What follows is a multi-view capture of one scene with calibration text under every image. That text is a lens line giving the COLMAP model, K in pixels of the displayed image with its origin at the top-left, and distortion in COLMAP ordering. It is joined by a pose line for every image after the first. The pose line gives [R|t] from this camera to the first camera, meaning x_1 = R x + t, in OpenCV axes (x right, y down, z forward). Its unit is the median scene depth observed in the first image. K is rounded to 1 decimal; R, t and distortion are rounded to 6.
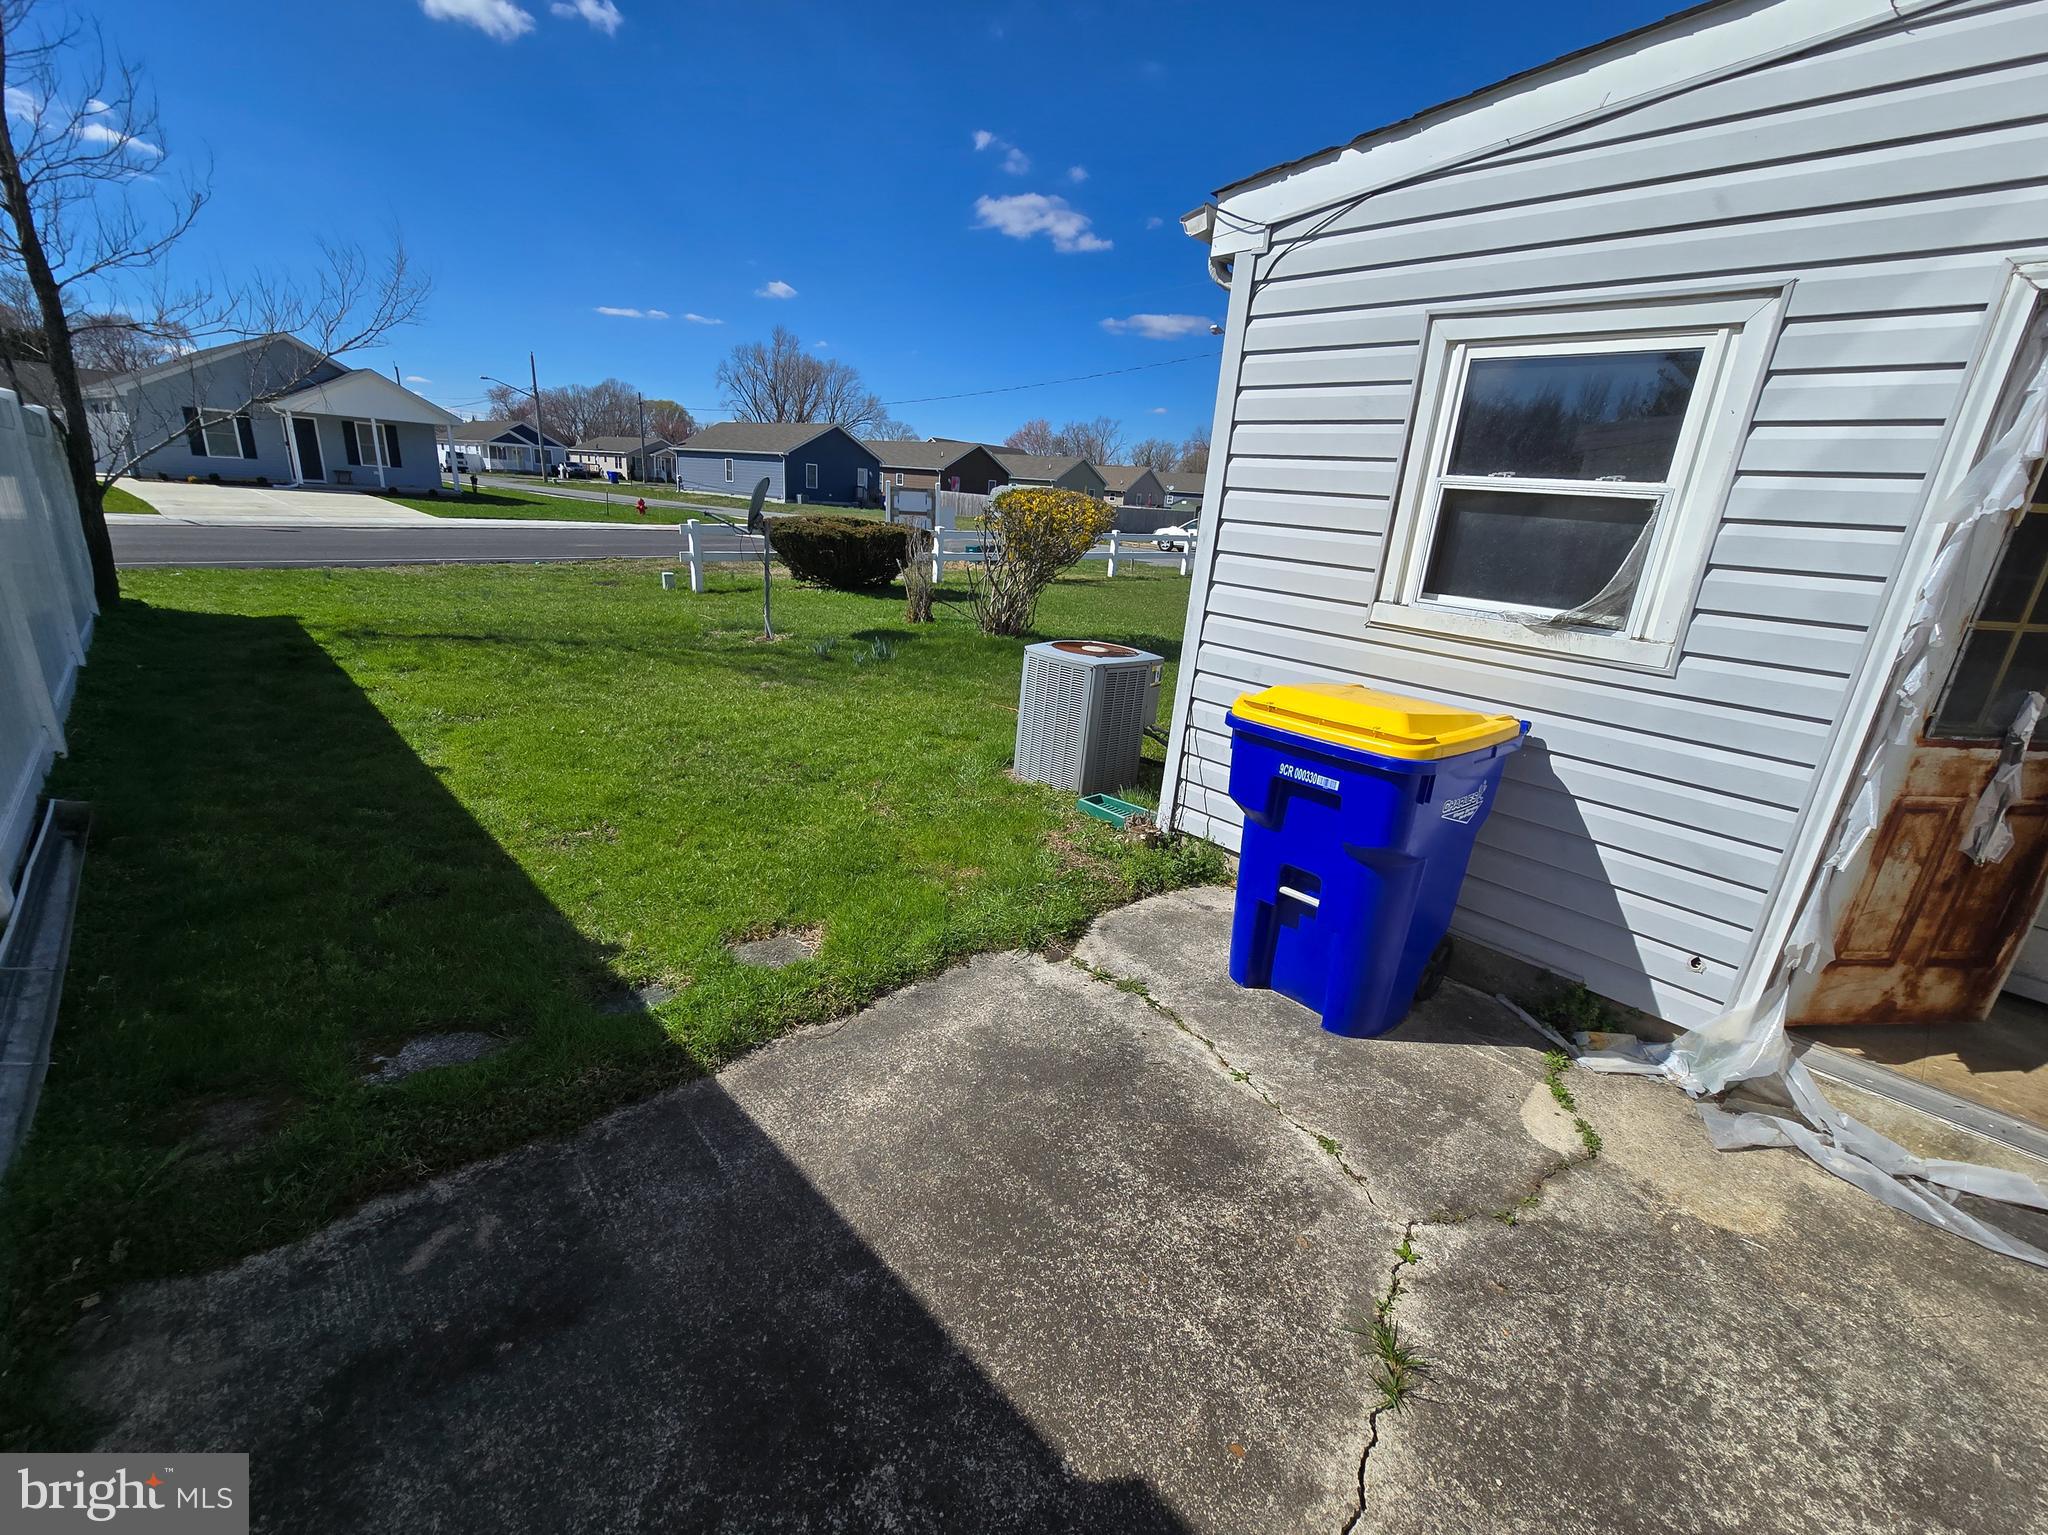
lens RADIAL K [[839.6, 0, 1016.0], [0, 839.6, 782.0], [0, 0, 1]] dist [-0.009741, -0.000164]
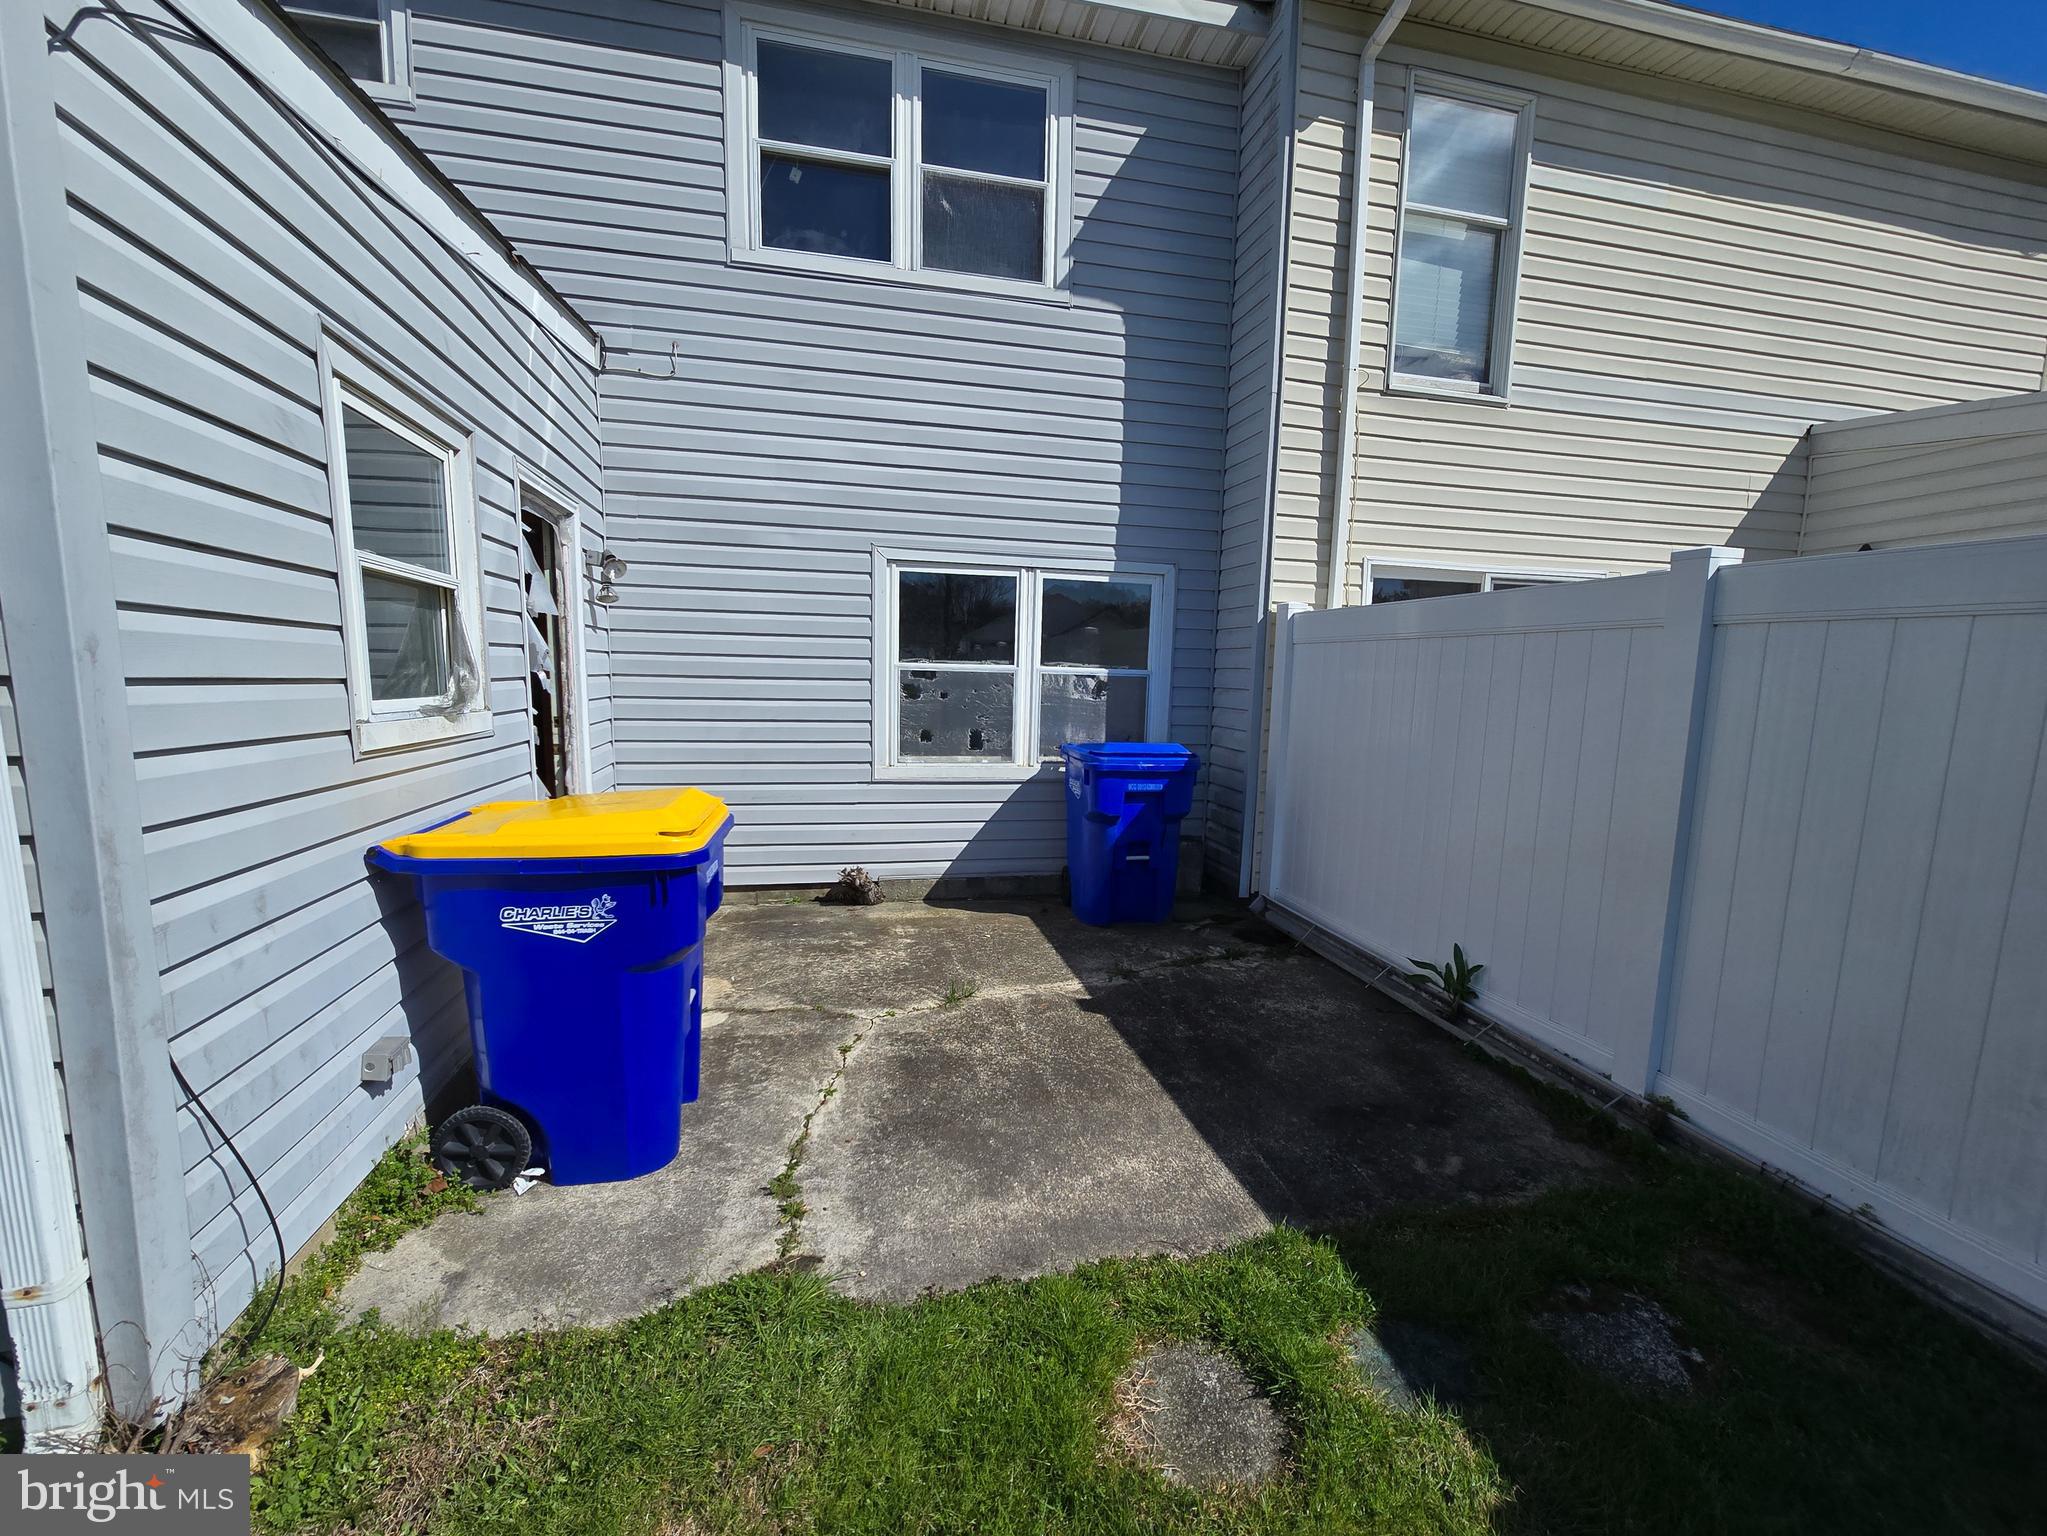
lens RADIAL K [[842.0, 0, 1014.0], [0, 842.0, 786.4], [0, 0, 1]] dist [-0.001356, 0.000617]
pose [[-0.860948, -0.153192, 0.485078, -0.519956], [0.082515, 0.898892, 0.430331, -0.584832], [-0.501956, 0.410519, -0.761258, 1.778180]]
